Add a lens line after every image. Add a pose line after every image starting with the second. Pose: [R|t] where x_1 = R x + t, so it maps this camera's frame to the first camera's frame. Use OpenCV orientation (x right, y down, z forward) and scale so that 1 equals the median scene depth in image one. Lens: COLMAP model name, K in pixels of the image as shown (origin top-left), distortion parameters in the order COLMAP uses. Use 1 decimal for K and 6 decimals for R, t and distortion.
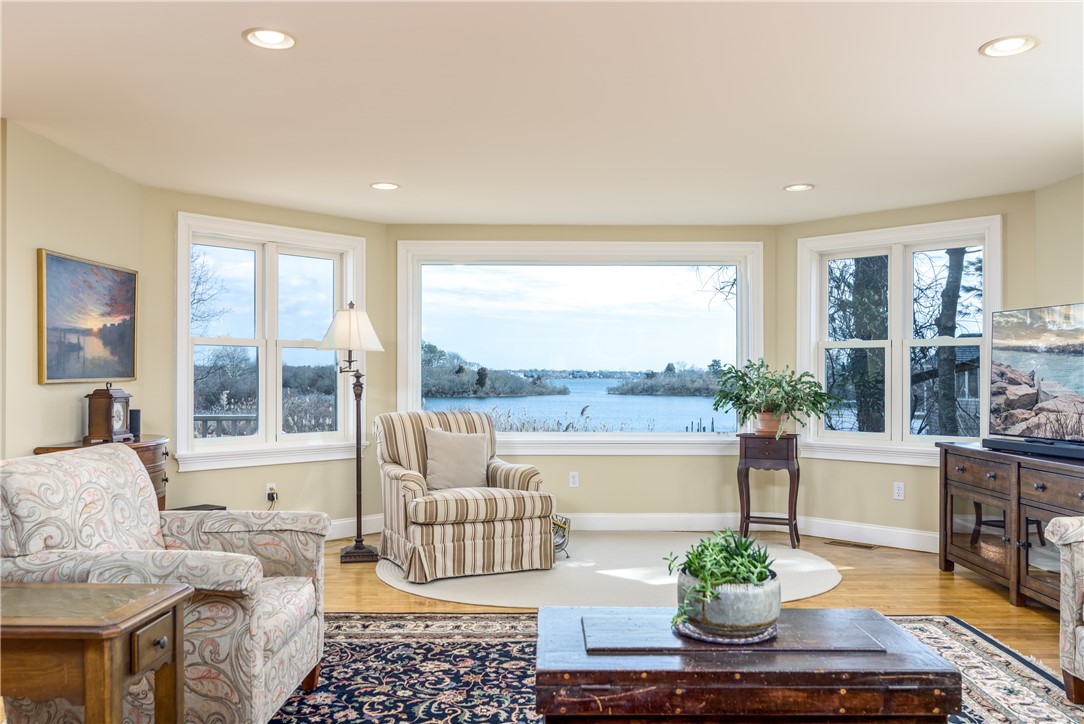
lens RADIAL K [[842.0, 0, 556.1], [0, 842.0, 368.8], [0, 0, 1]] dist [0.007896, -0.003155]
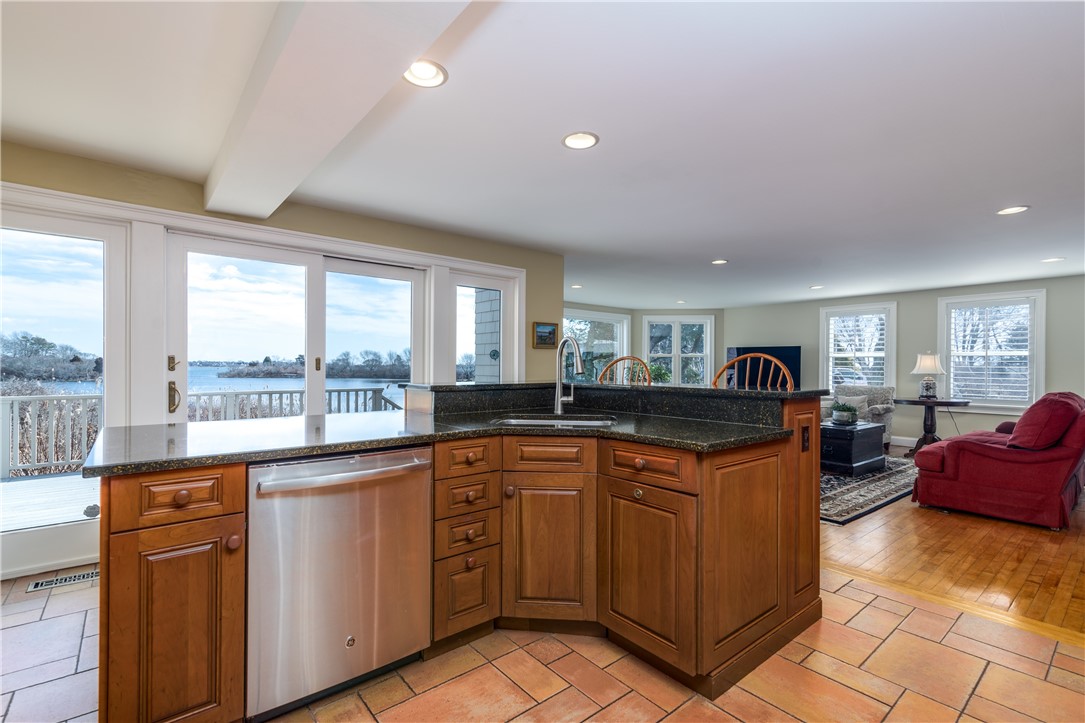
lens RADIAL K [[494.2, 0, 546.1], [0, 494.2, 361.0], [0, 0, 1]] dist [0.015222, -0.001660]
pose [[0.784152, 0.011171, 0.620468, -1.172297], [-0.010656, 0.999933, -0.004536, -0.000040], [-0.620477, -0.003055, 0.784219, -0.034607]]
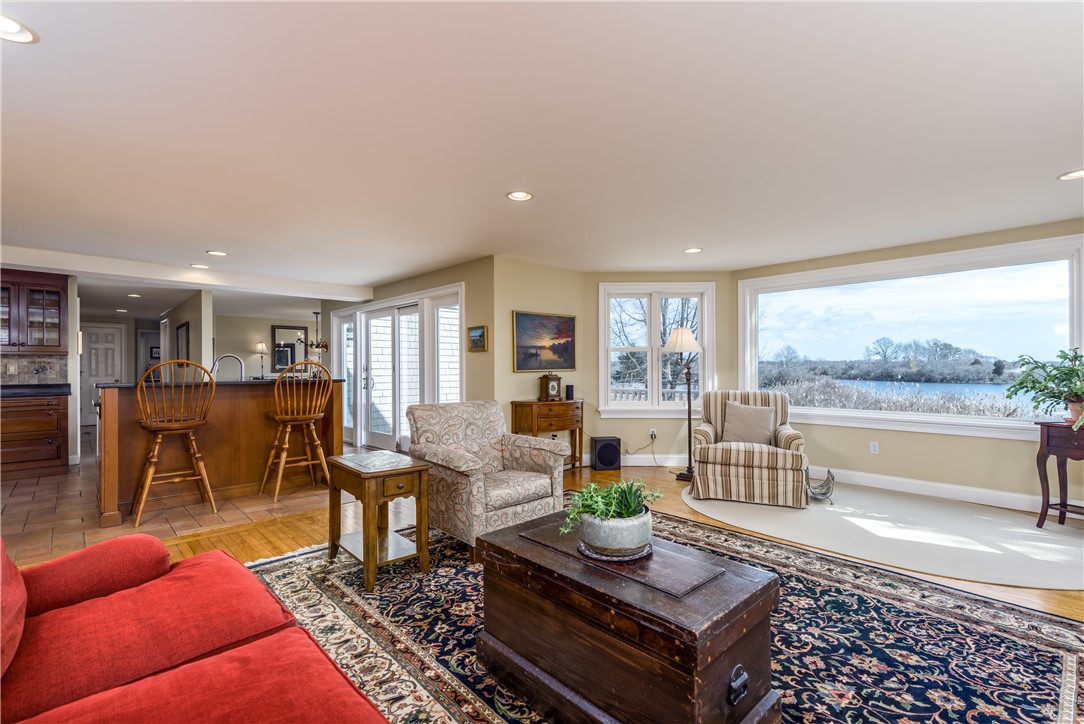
lens RADIAL K [[493.7, 0, 548.9], [0, 493.7, 363.9], [0, 0, 1]] dist [0.015222, -0.001660]
pose [[0.675566, -0.010185, -0.737229, 0.332363], [0.010726, 0.999935, -0.003986, 0.002008], [0.737222, -0.005214, 0.675631, 0.165882]]
